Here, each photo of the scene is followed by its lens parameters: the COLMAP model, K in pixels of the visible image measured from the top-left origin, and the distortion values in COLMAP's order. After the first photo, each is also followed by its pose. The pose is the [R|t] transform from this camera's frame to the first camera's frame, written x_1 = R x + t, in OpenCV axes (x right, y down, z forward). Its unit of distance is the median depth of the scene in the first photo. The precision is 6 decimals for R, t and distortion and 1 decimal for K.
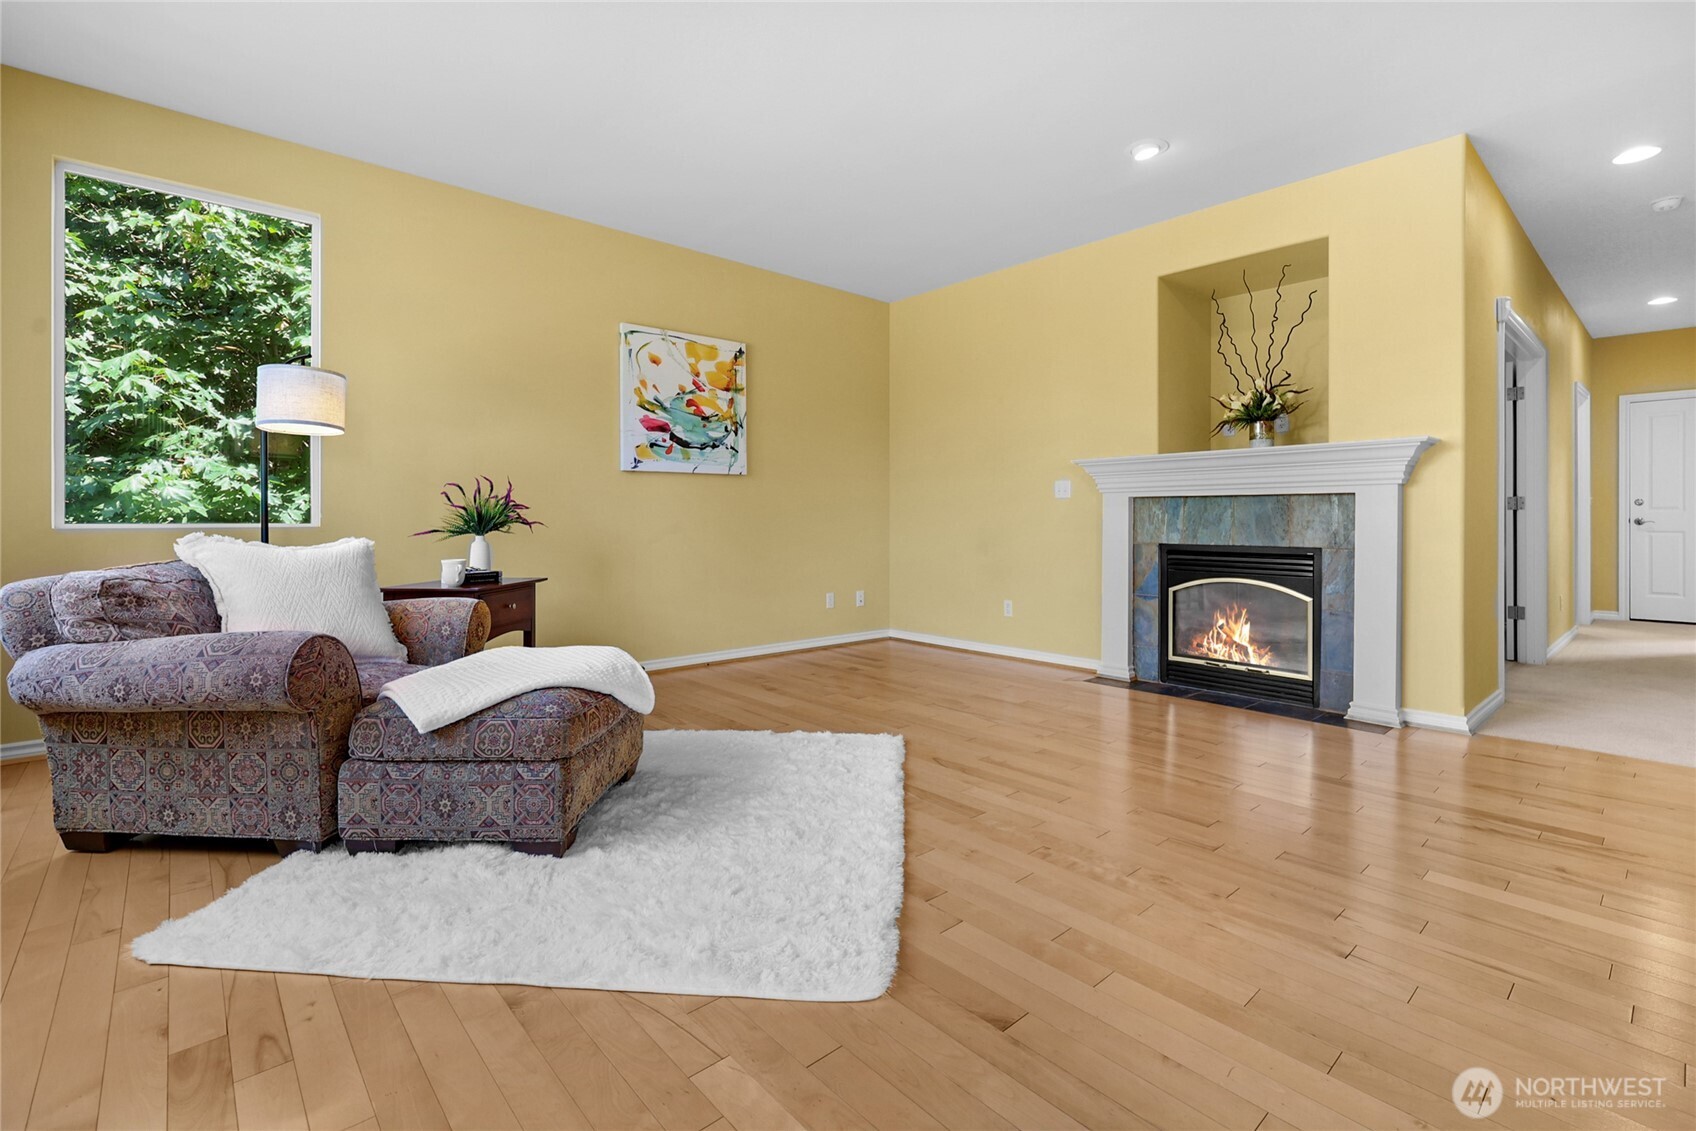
lens RADIAL K [[746.8, 0, 847.3], [0, 746.8, 529.1], [0, 0, 1]] dist [-0.004318, 0.002057]
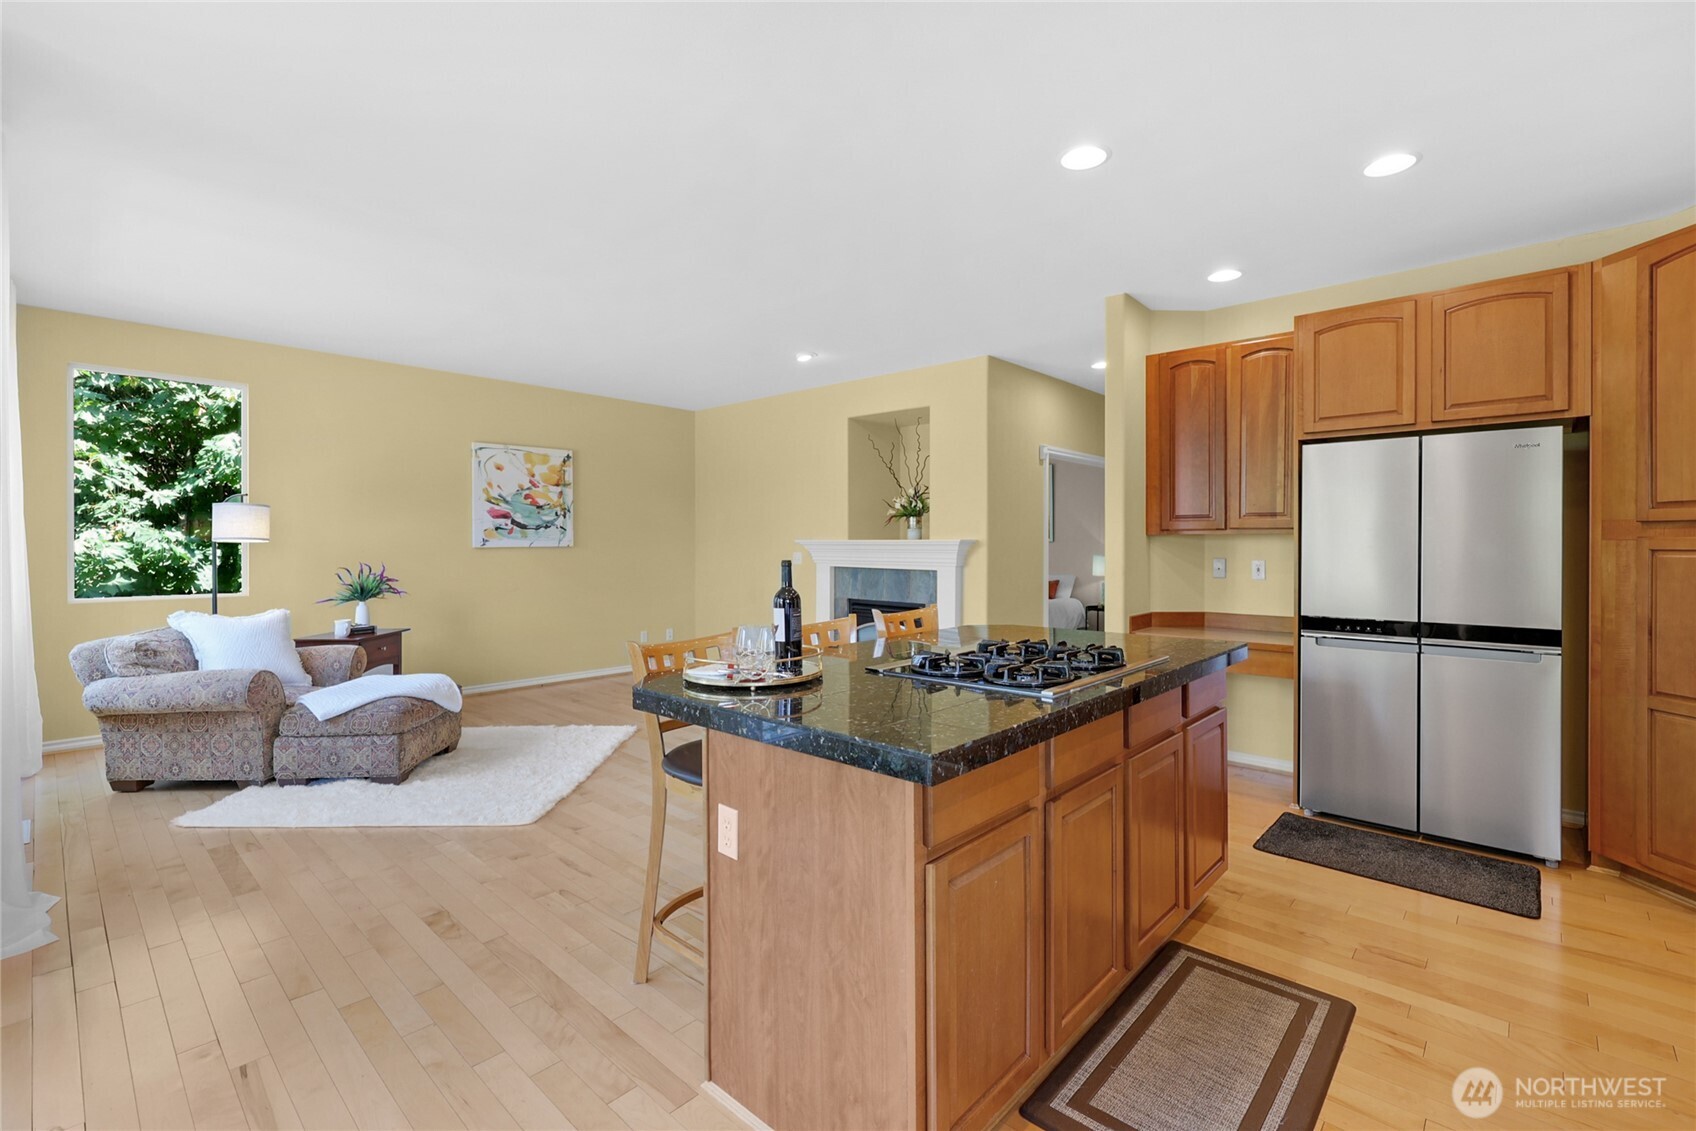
lens RADIAL K [[746.8, 0, 846.8], [0, 746.8, 553.6], [0, 0, 1]] dist [-0.004318, 0.002057]
pose [[0.995736, -0.001626, 0.092240, 0.409691], [0.001310, 0.999993, 0.003486, -0.110071], [-0.092245, -0.003350, 0.995731, -0.703735]]
